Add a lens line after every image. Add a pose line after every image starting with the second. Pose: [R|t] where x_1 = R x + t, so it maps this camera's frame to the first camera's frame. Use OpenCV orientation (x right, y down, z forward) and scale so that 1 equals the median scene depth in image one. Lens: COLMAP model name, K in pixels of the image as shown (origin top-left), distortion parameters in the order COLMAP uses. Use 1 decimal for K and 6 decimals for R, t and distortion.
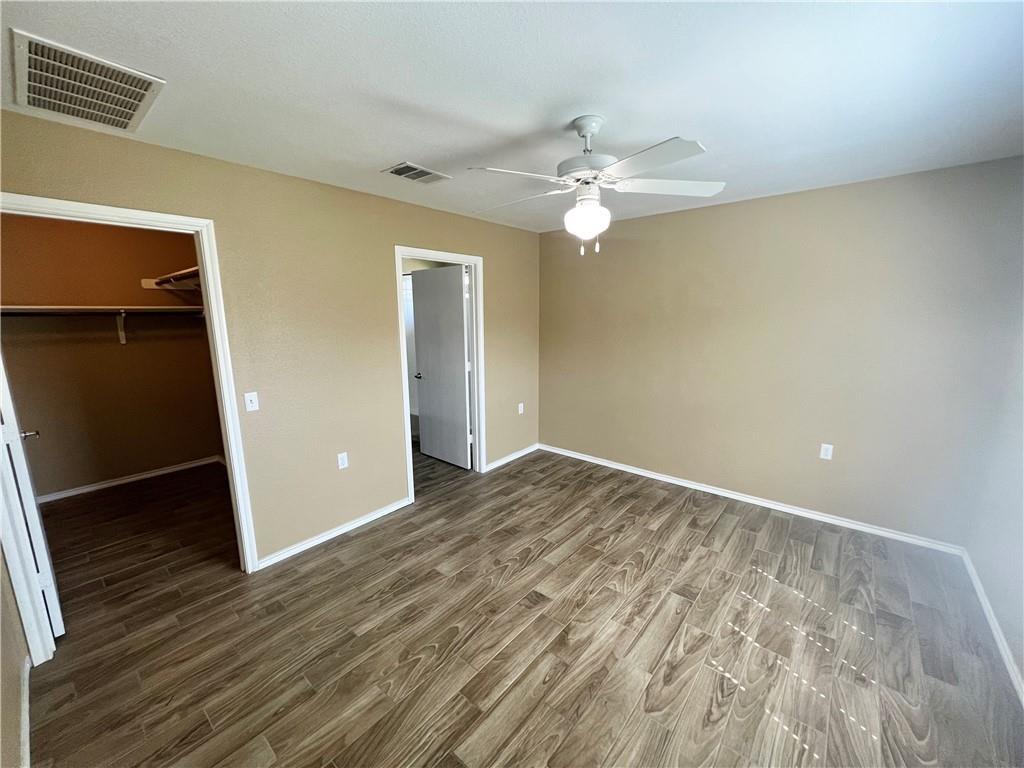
lens RADIAL K [[407.2, 0, 509.9], [0, 407.2, 380.1], [0, 0, 1]] dist [-0.002292, 0.001326]
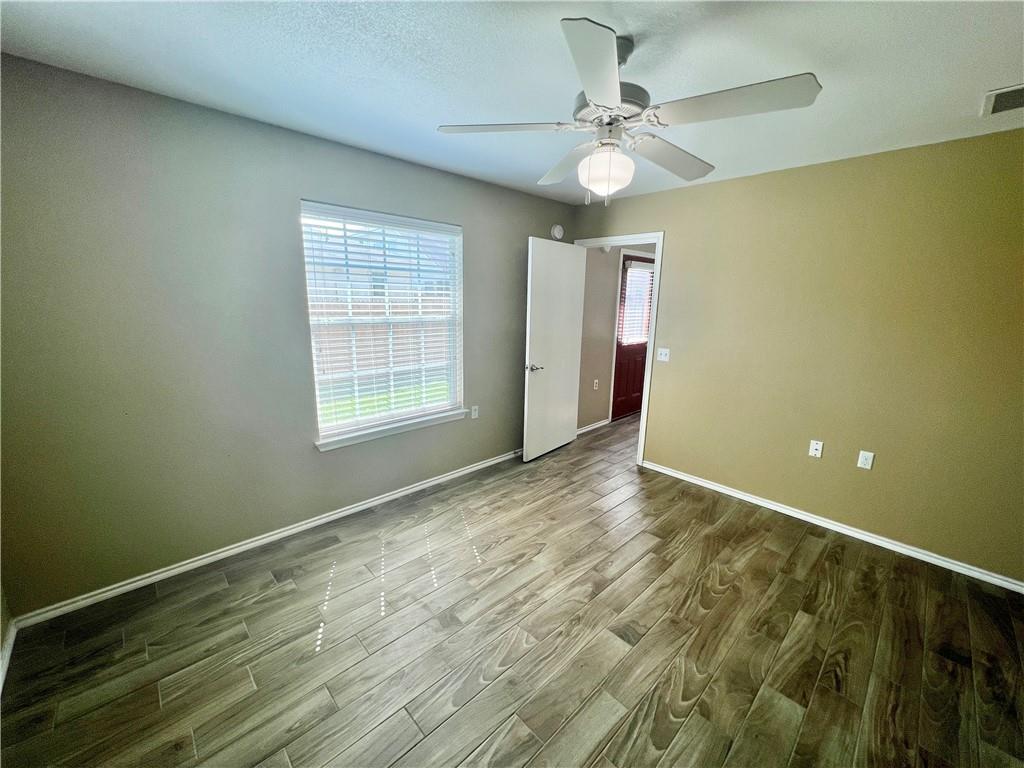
lens RADIAL K [[407.2, 0, 512.7], [0, 407.2, 381.0], [0, 0, 1]] dist [-0.002292, 0.001326]
pose [[-0.994818, -0.032129, 0.096466, 0.269724], [0.004451, 0.934090, 0.357010, -0.281340], [-0.101578, 0.355589, -0.929106, 1.846980]]
